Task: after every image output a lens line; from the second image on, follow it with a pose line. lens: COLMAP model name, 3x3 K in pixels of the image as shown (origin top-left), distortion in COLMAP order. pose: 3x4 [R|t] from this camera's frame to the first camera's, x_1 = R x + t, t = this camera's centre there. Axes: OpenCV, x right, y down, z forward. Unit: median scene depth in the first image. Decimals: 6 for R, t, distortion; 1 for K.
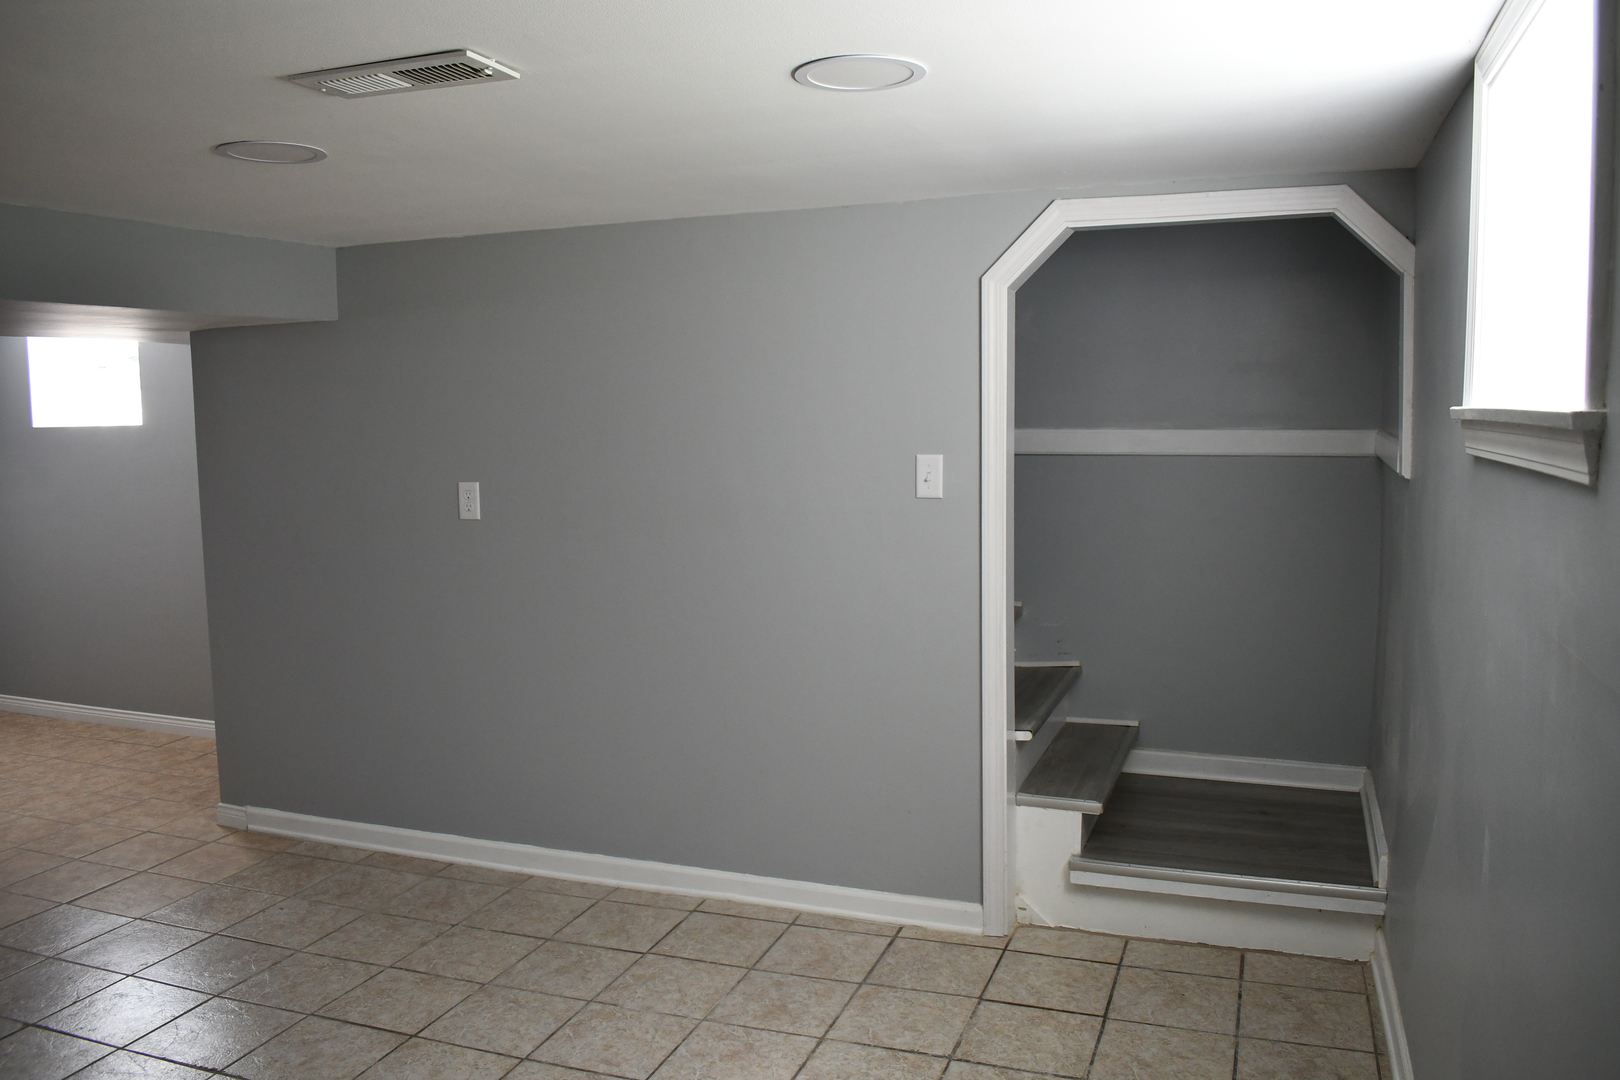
lens RADIAL K [[1270.7, 0, 810.0], [0, 1270.7, 540.0], [0, 0, 1]] dist [-0.097977, 0.013105]
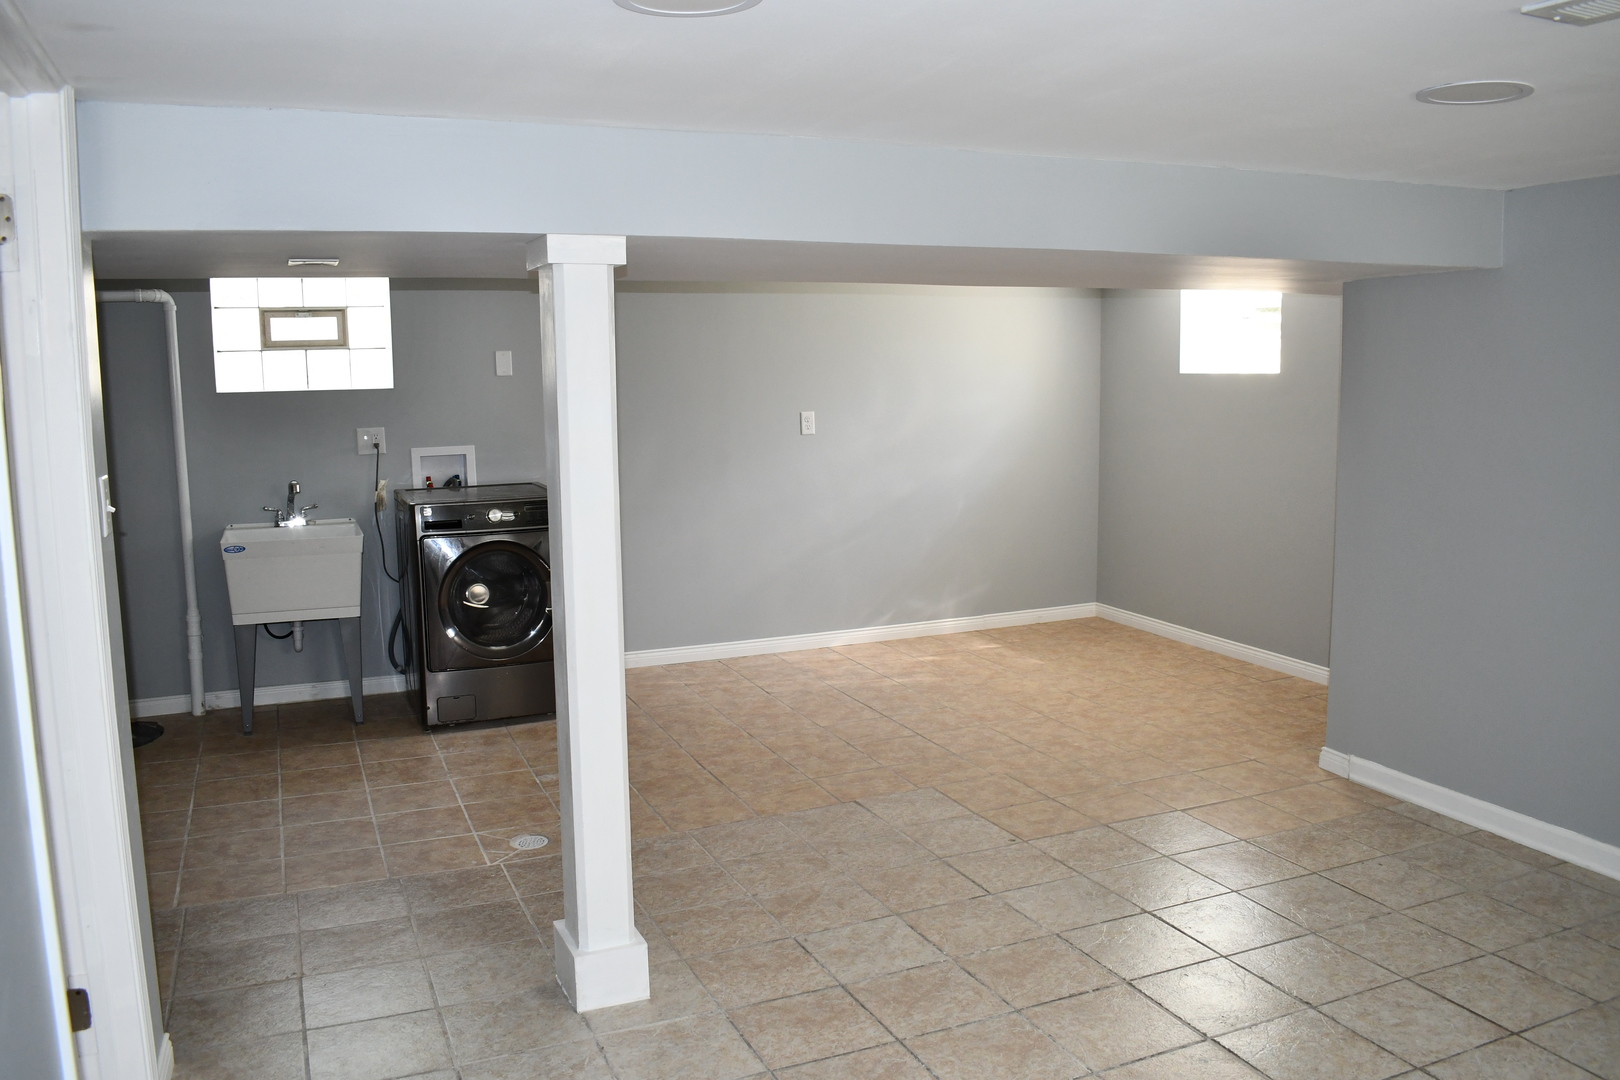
lens RADIAL K [[1270.7, 0, 810.0], [0, 1270.7, 540.0], [0, 0, 1]] dist [-0.097977, 0.013105]
pose [[0.678480, 0.099124, -0.727901, -0.040572], [-0.070747, 0.995066, 0.069562, 0.001745], [0.731204, 0.004300, 0.682145, -0.014280]]
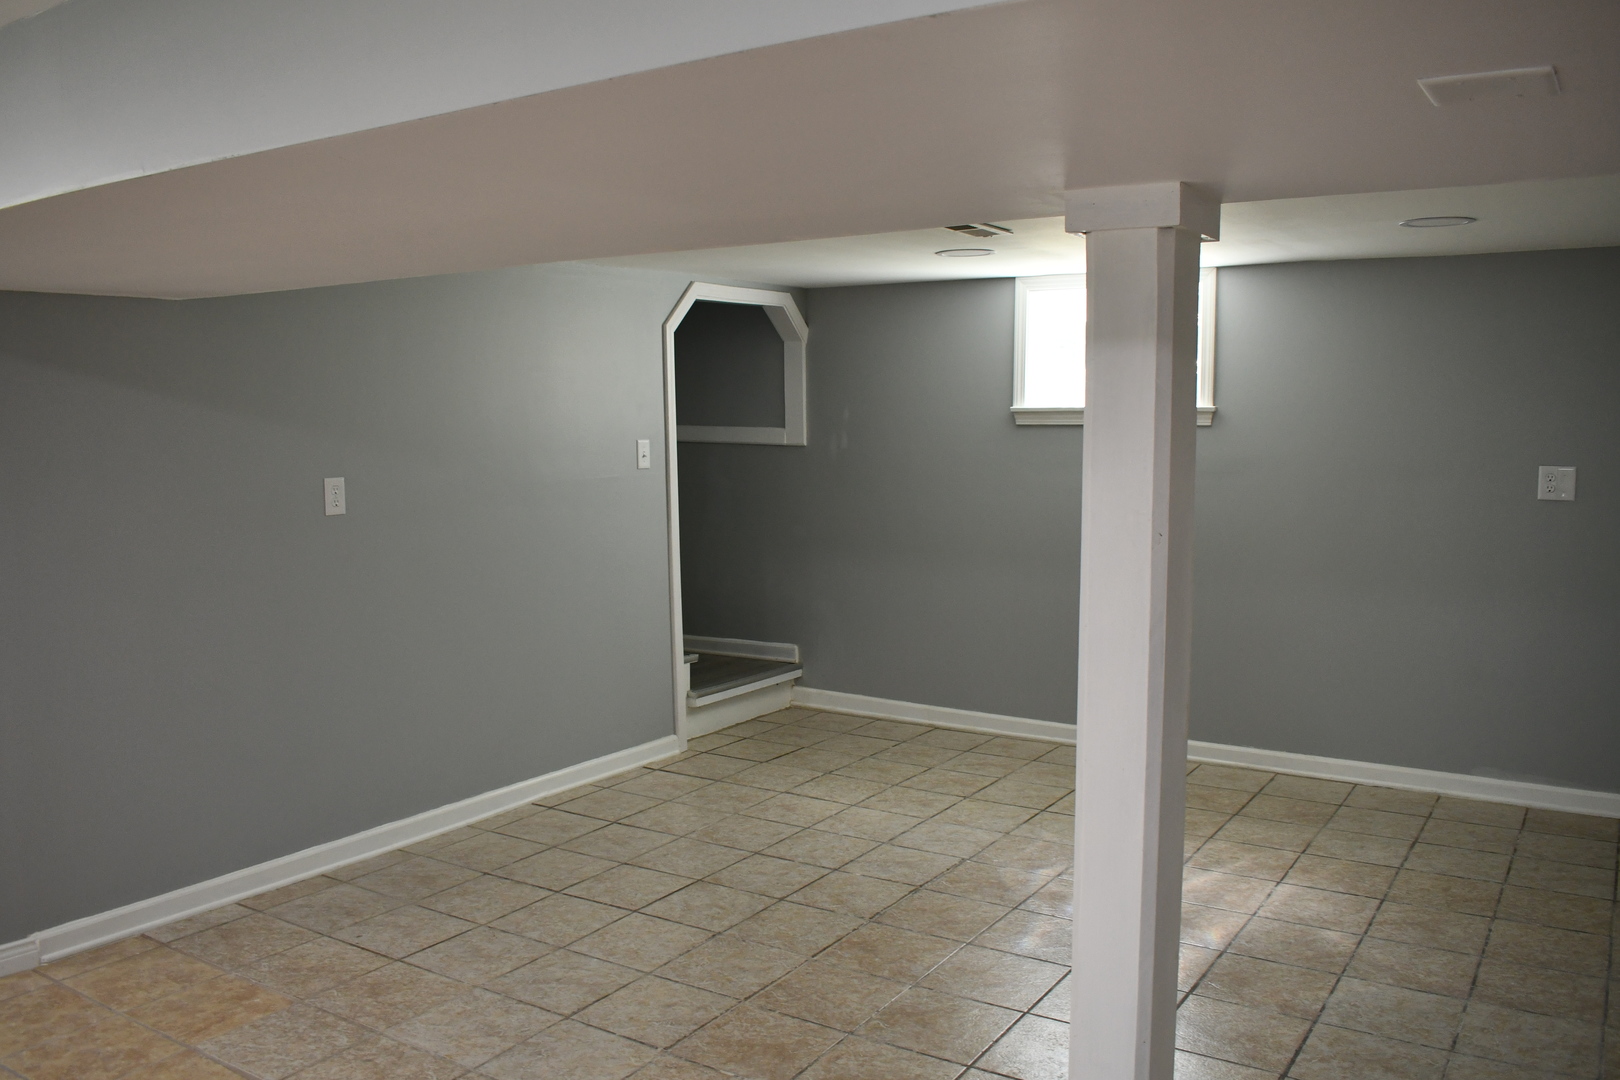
lens RADIAL K [[1270.7, 0, 810.0], [0, 1270.7, 540.0], [0, 0, 1]] dist [-0.097977, 0.013105]
pose [[0.261660, -0.092889, 0.960680, -1.231864], [0.104926, 0.992196, 0.067357, -0.029239], [-0.959440, 0.083176, 0.269364, 0.396111]]
